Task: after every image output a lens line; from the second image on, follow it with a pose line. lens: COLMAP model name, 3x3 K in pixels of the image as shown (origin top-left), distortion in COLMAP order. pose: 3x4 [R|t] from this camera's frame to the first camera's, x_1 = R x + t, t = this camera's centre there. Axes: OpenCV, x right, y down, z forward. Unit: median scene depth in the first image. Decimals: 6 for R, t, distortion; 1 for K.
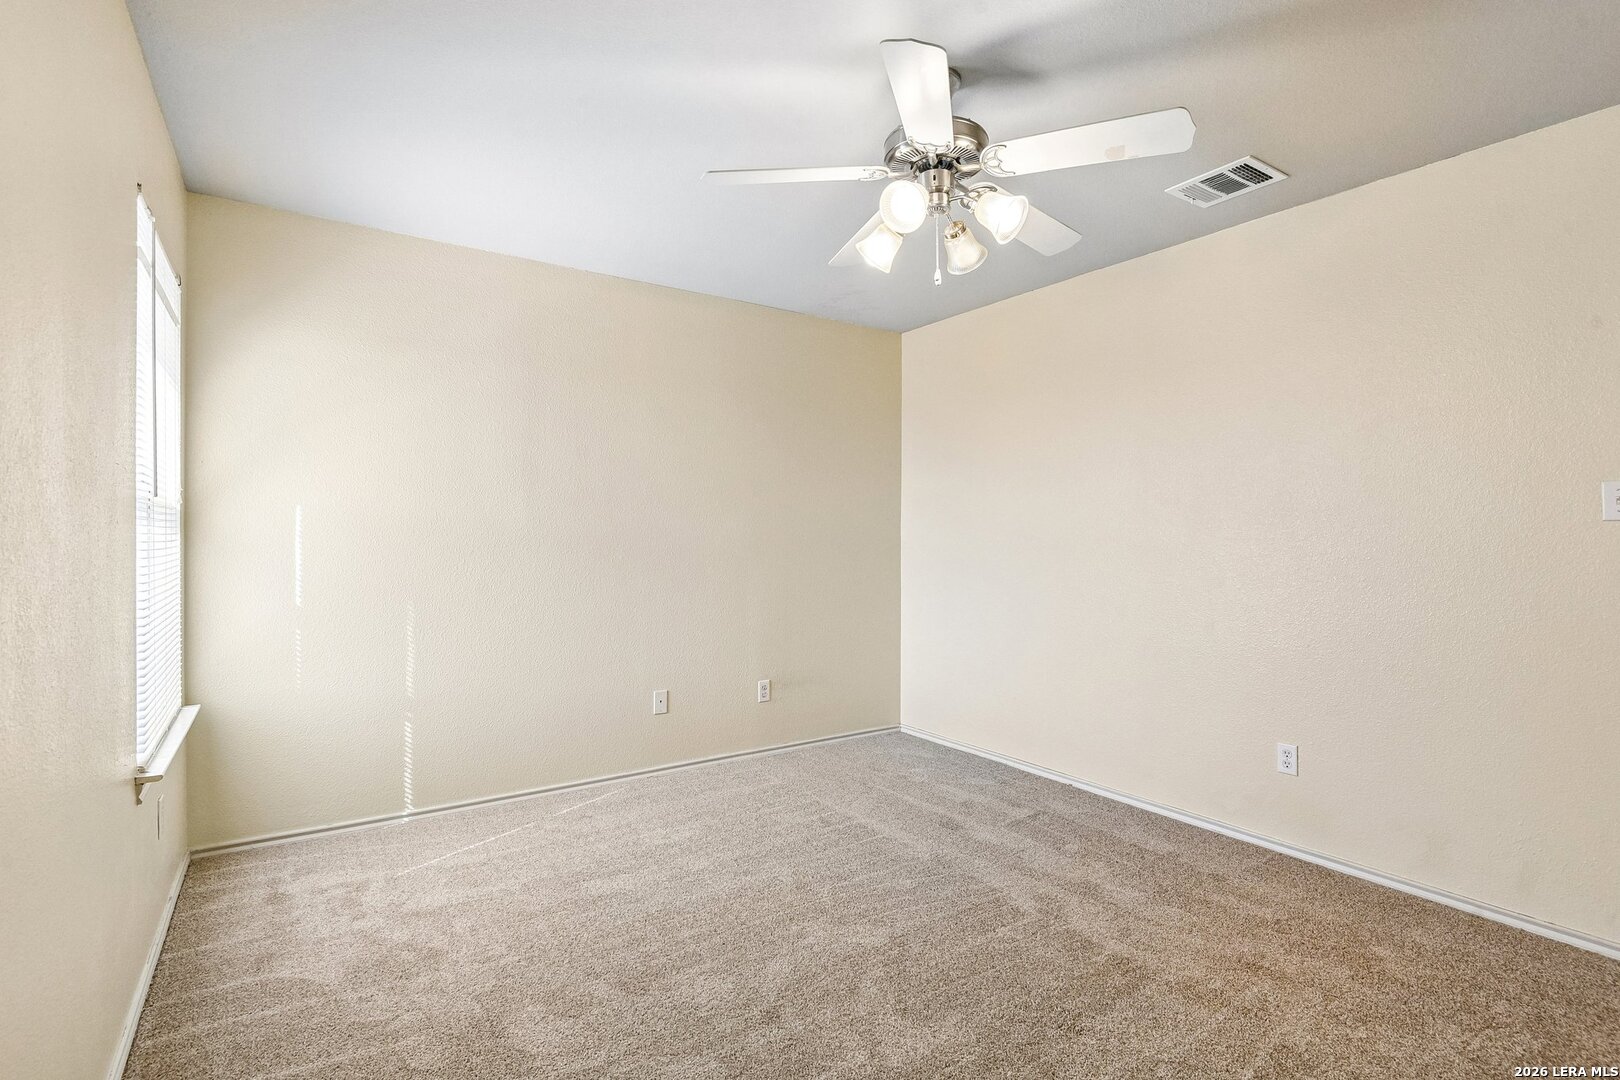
lens RADIAL K [[770.2, 0, 812.1], [0, 770.2, 532.7], [0, 0, 1]] dist [-0.007335, -0.003836]
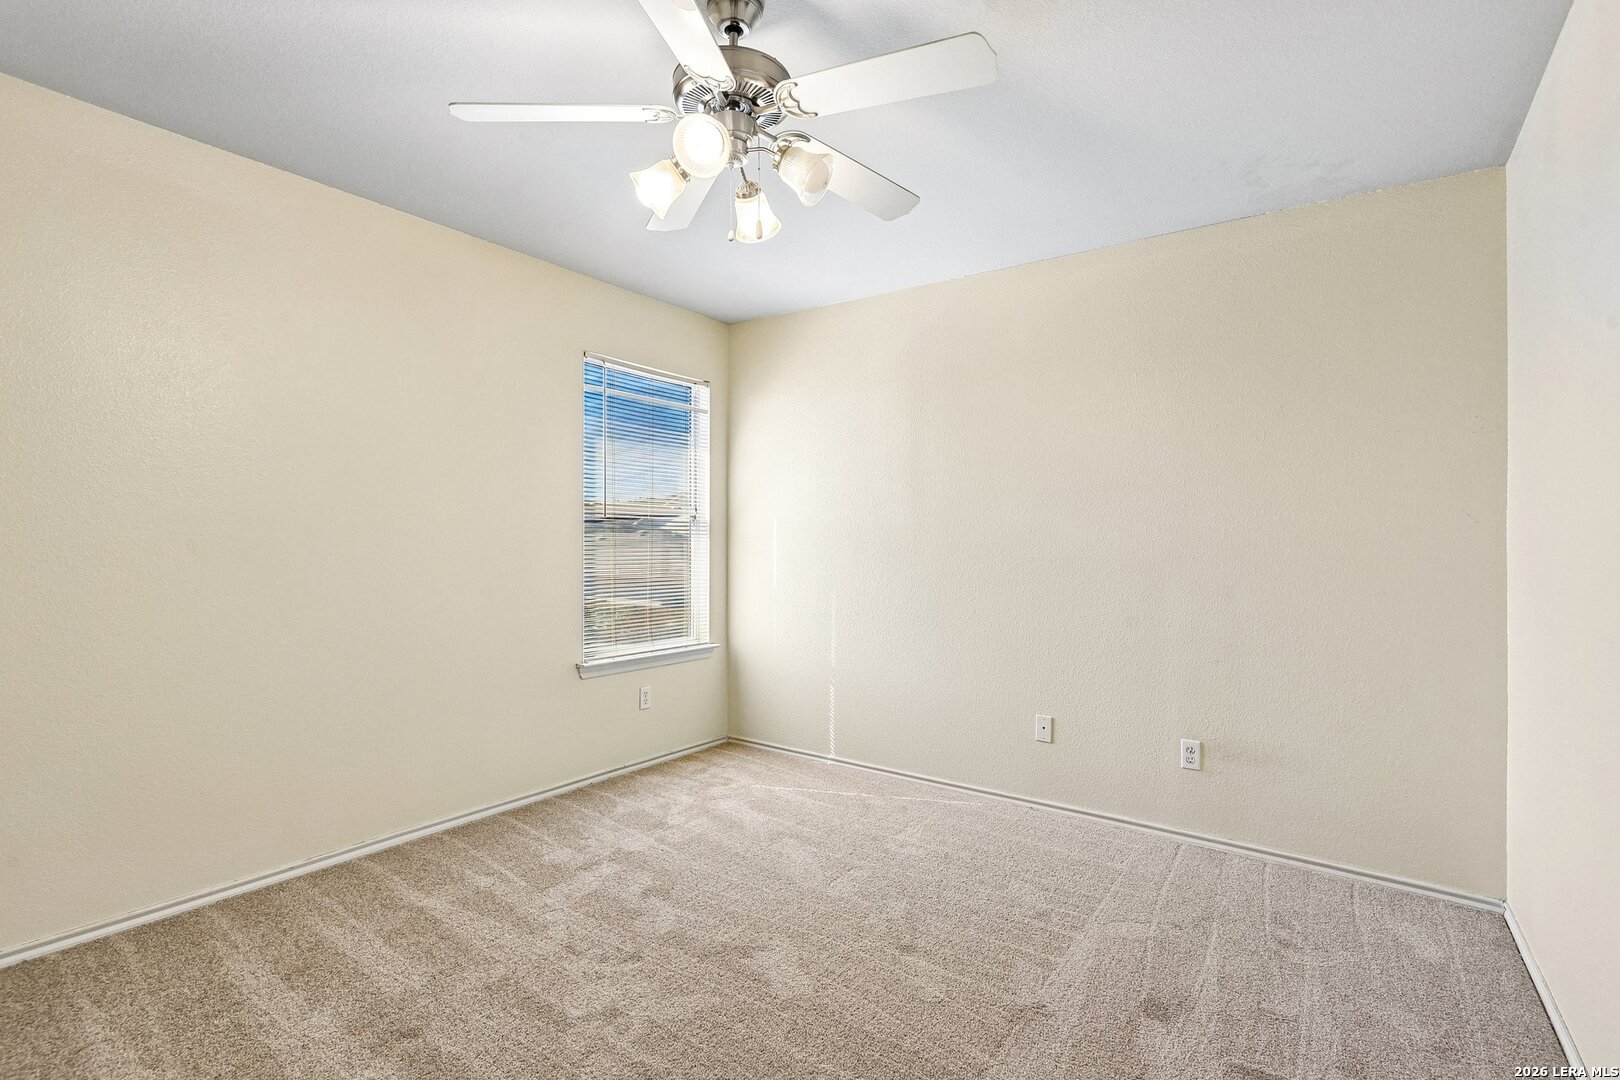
lens RADIAL K [[770.2, 0, 809.8], [0, 770.2, 540.7], [0, 0, 1]] dist [-0.007335, -0.003836]
pose [[0.355369, 0.001327, -0.934725, 0.678278], [-0.018741, 0.999808, -0.005706, 0.014033], [0.934538, 0.019545, 0.355325, 0.527856]]
